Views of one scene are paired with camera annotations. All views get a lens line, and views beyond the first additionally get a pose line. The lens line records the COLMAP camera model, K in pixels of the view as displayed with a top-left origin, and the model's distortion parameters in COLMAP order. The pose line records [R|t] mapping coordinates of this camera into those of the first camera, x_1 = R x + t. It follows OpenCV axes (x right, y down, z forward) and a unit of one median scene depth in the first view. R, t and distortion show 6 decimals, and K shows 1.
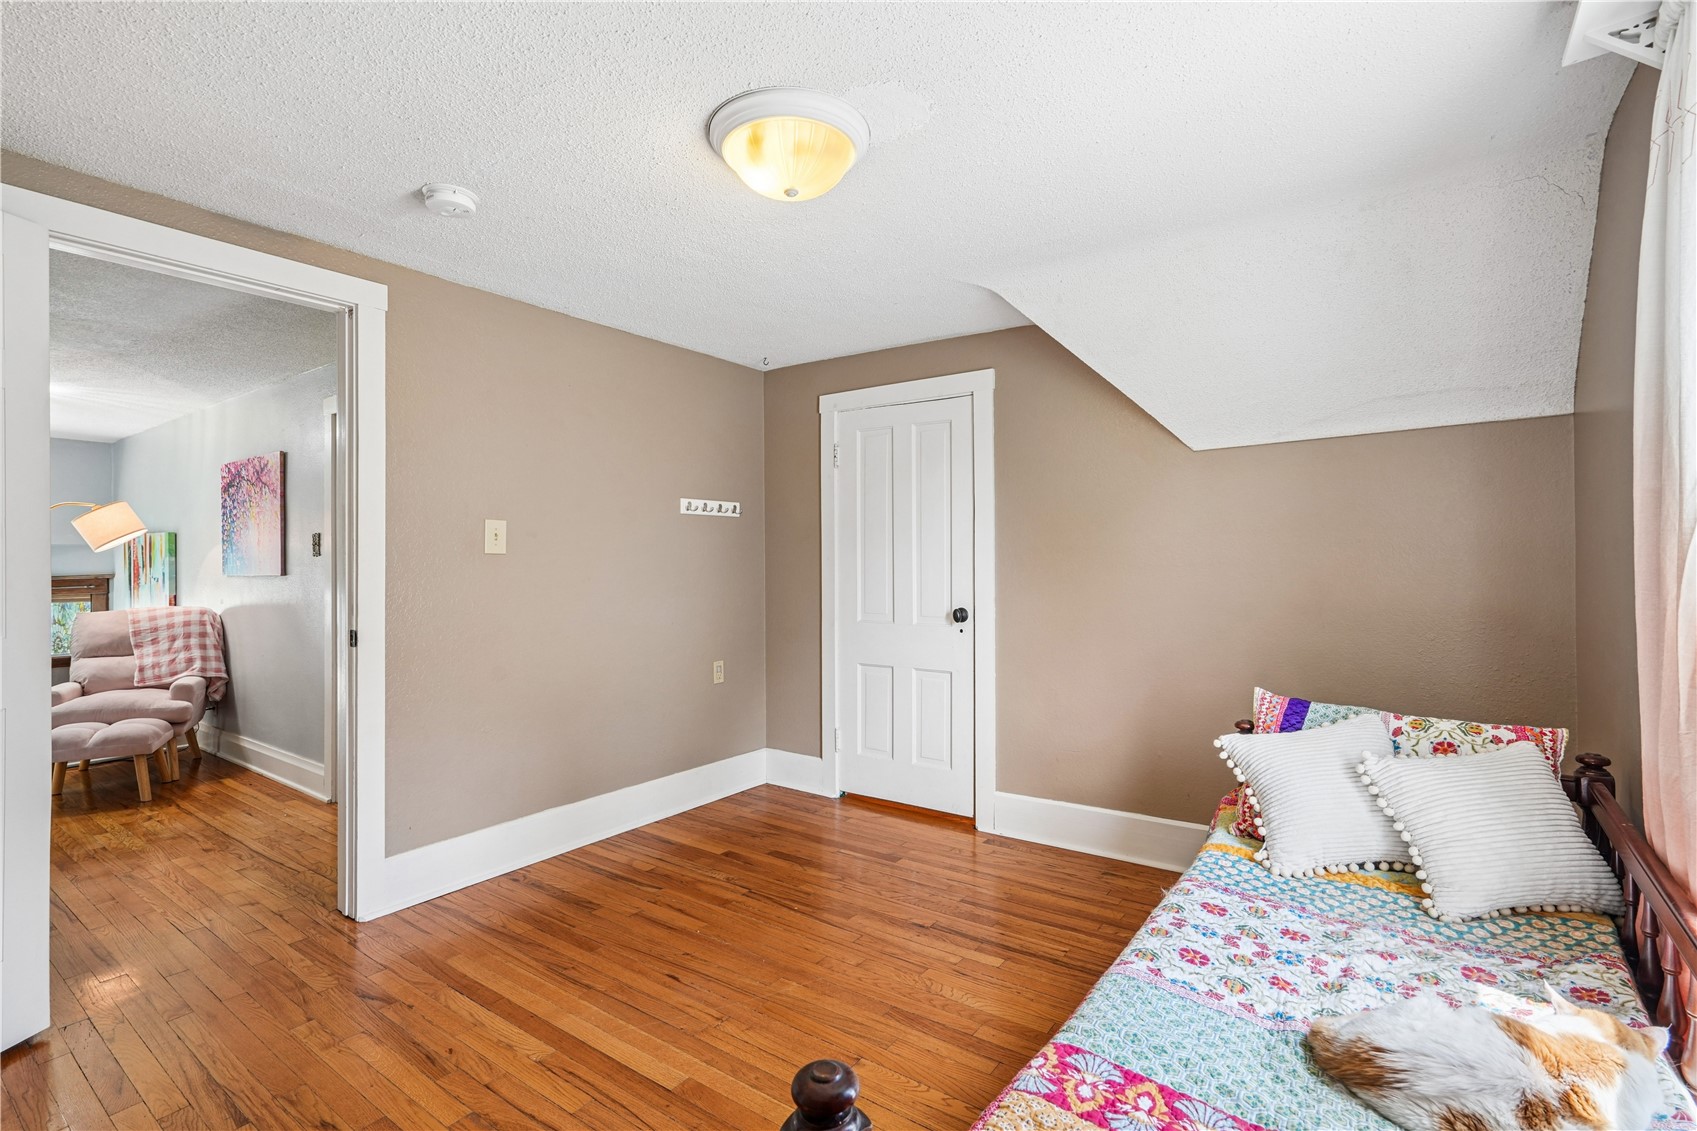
lens RADIAL K [[781.6, 0, 849.9], [0, 781.6, 560.2], [0, 0, 1]] dist [-0.003493, -0.000156]
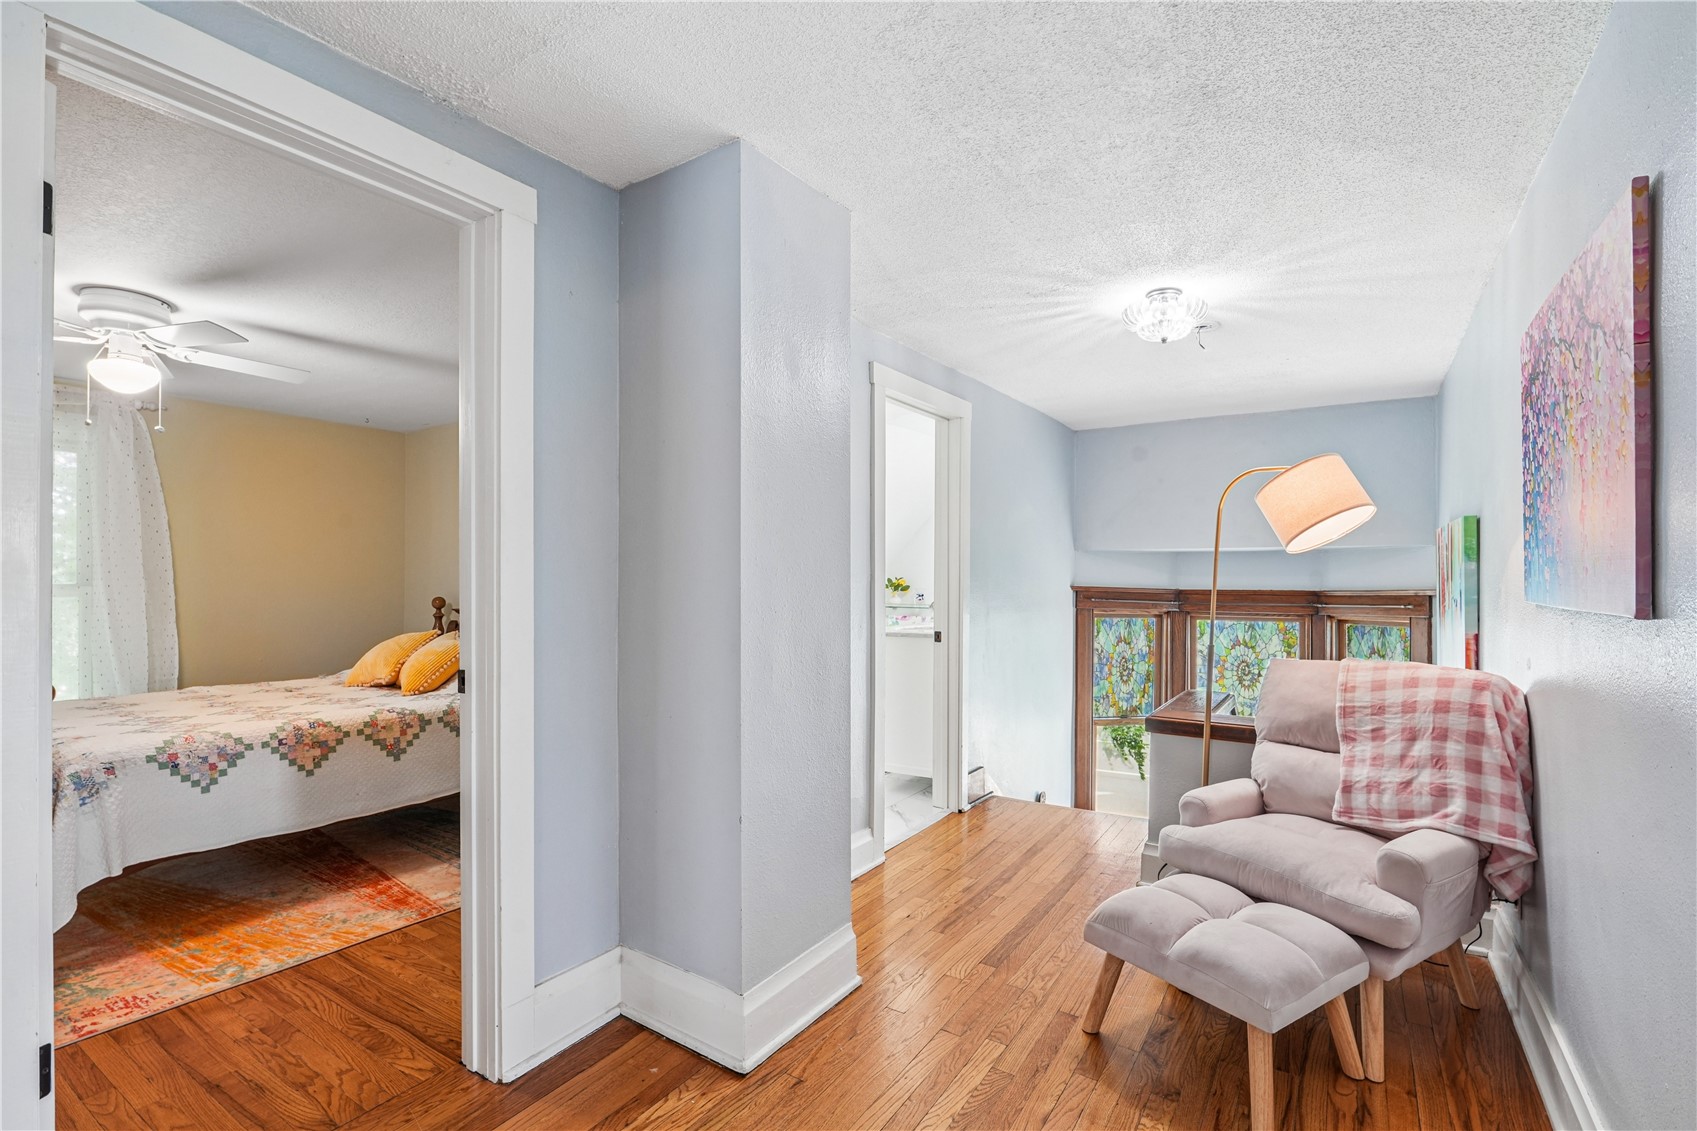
lens RADIAL K [[781.6, 0, 844.0], [0, 781.6, 567.3], [0, 0, 1]] dist [-0.003493, -0.000156]
pose [[0.048084, -0.000084, -0.998843, -0.420870], [-0.005931, 0.999982, -0.000370, 0.002768], [0.998826, 0.005942, 0.048083, 0.639561]]
